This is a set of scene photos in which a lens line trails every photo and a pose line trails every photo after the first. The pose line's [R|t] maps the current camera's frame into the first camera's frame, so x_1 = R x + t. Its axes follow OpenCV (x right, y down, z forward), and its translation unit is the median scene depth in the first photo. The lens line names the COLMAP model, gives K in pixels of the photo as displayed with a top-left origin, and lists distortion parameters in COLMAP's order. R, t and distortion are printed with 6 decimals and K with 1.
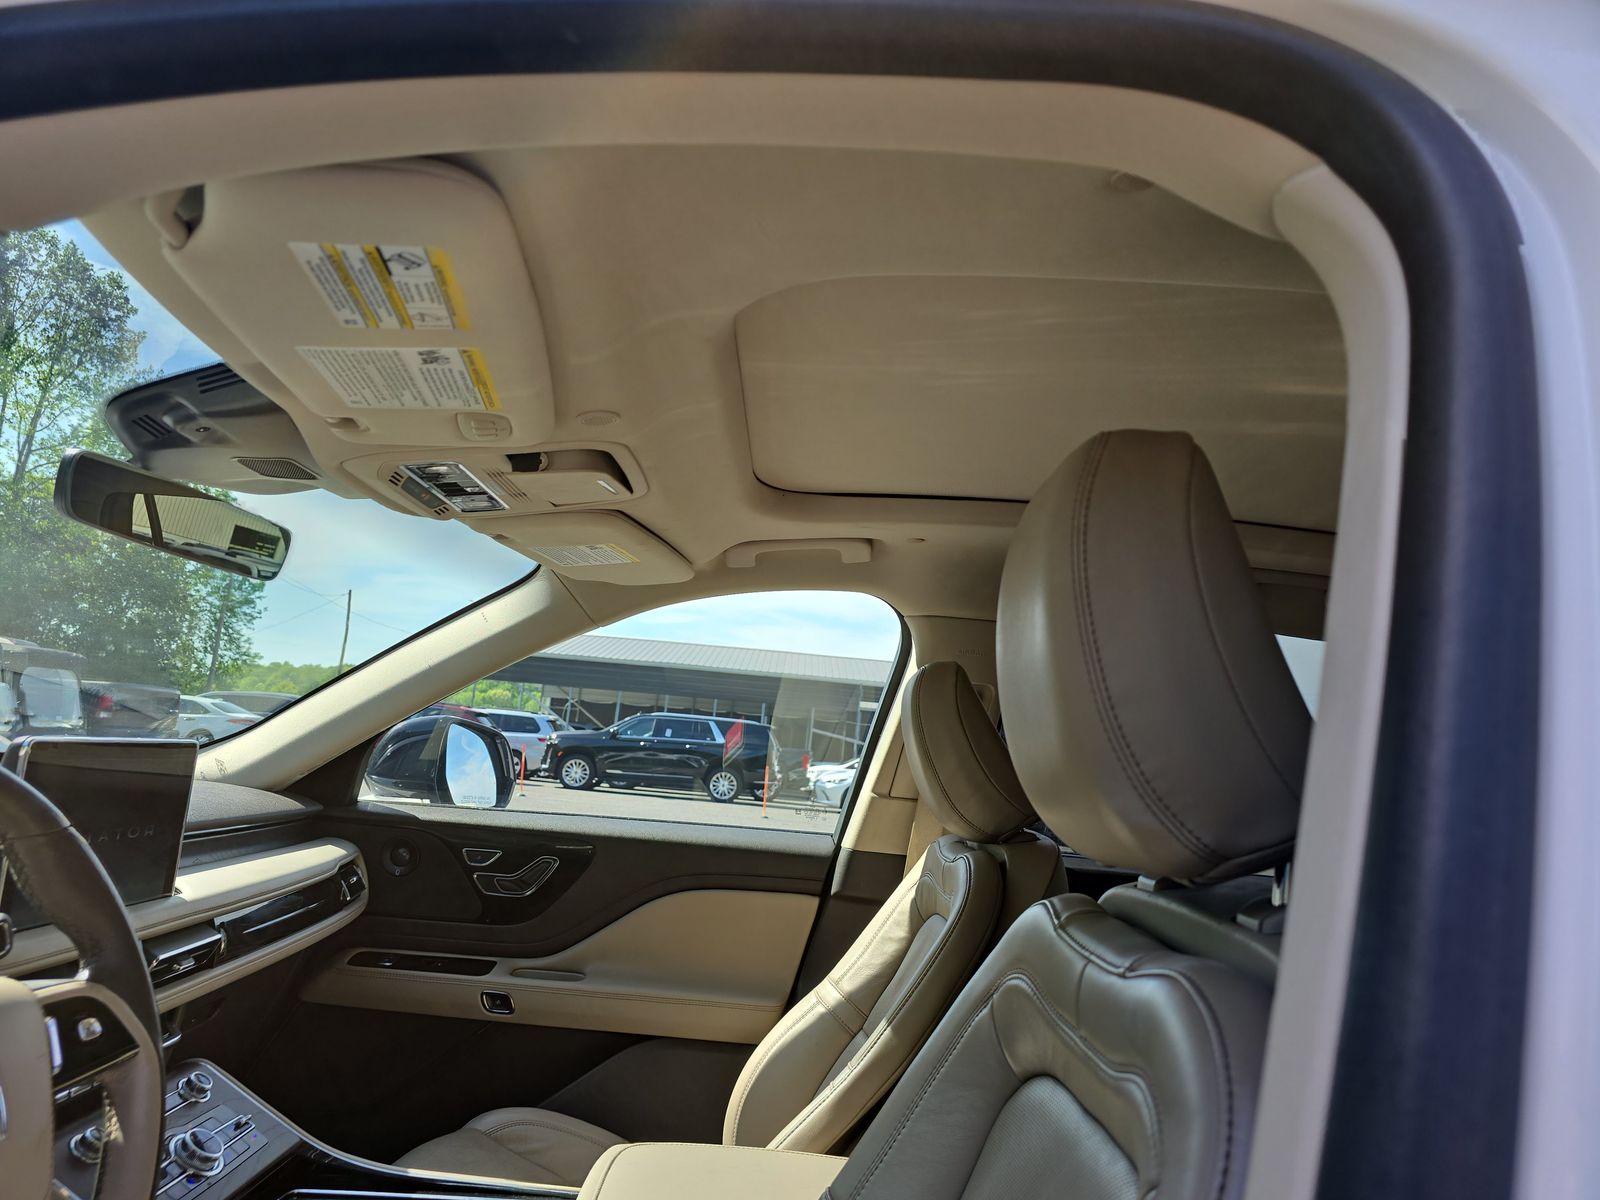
lens RADIAL K [[1111.5, 0, 800.0], [0, 1111.5, 600.0], [0, 0, 1]] dist [0.002750, -0.003527]
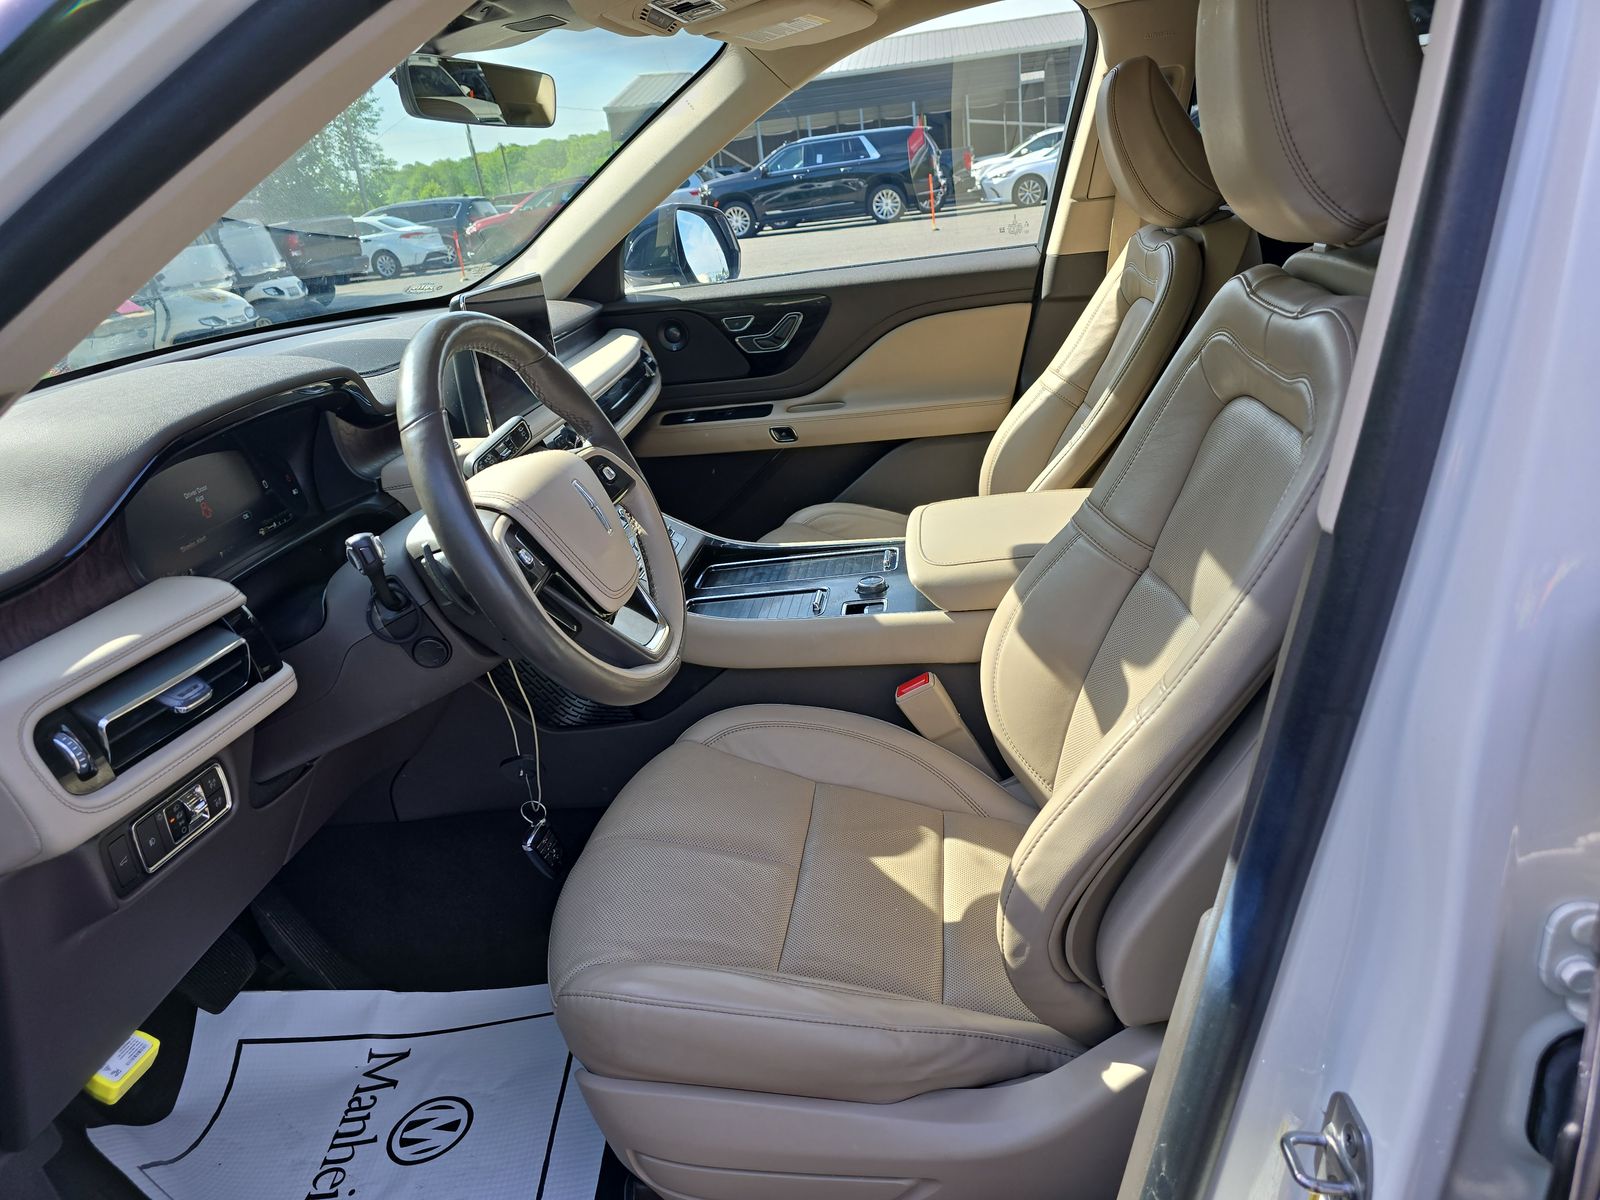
lens RADIAL K [[1097.8, 0, 800.0], [0, 1097.8, 600.0], [0, 0, 1]] dist [0.077141, -0.088979]
pose [[0.971711, -0.134068, -0.194430, -0.036009], [0.211763, 0.859093, 0.465957, -0.053949], [0.104563, -0.493948, 0.863181, -0.169137]]
